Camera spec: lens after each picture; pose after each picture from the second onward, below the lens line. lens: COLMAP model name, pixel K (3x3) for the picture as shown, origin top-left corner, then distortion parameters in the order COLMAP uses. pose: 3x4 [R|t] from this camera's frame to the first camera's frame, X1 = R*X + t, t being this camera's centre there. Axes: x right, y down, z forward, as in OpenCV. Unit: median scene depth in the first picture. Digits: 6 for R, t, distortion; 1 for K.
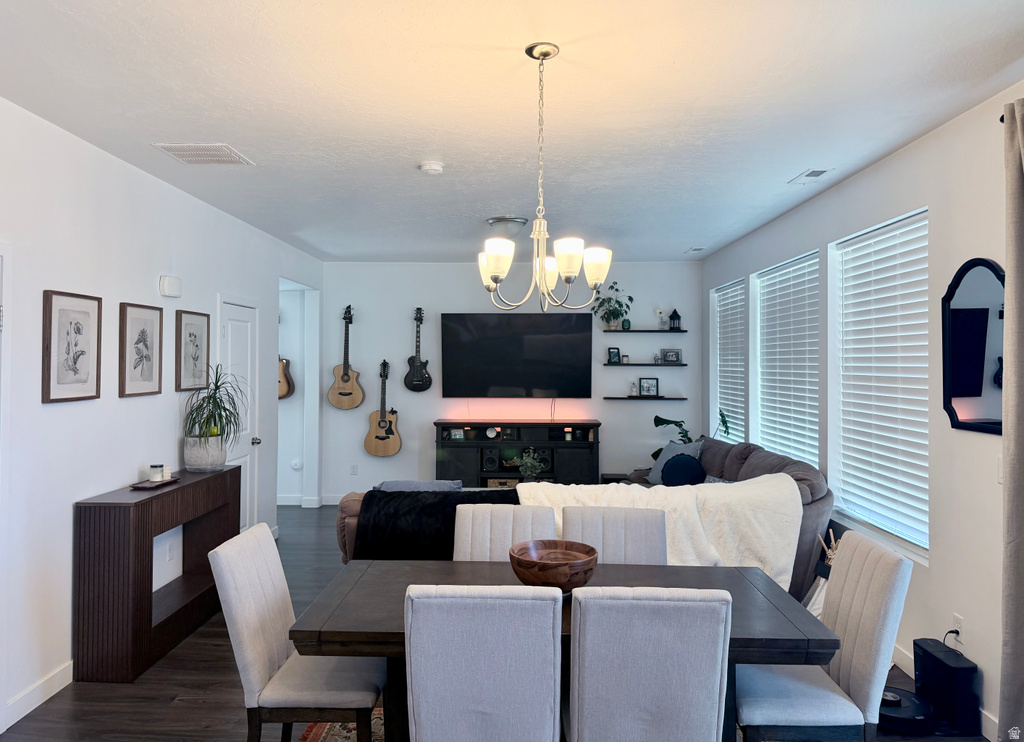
lens RADIAL K [[724.2, 0, 511.8], [0, 724.2, 328.8], [0, 0, 1]] dist [0.000245, -0.000534]
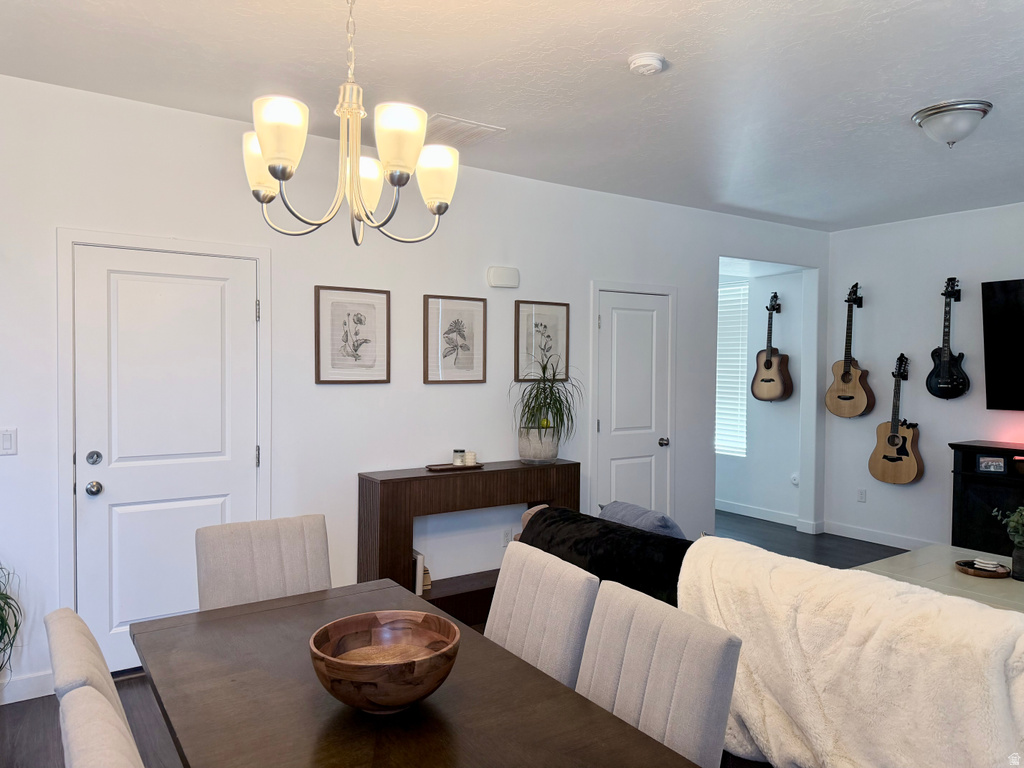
lens RADIAL K [[723.5, 0, 512.0], [0, 723.5, 384.0], [0, 0, 1]] dist [0.107003, -0.142160]
pose [[0.573861, 0.022017, -0.818656, 0.225887], [0.032972, 0.998207, 0.049959, 0.025031], [0.818288, -0.055662, 0.572106, 0.267209]]
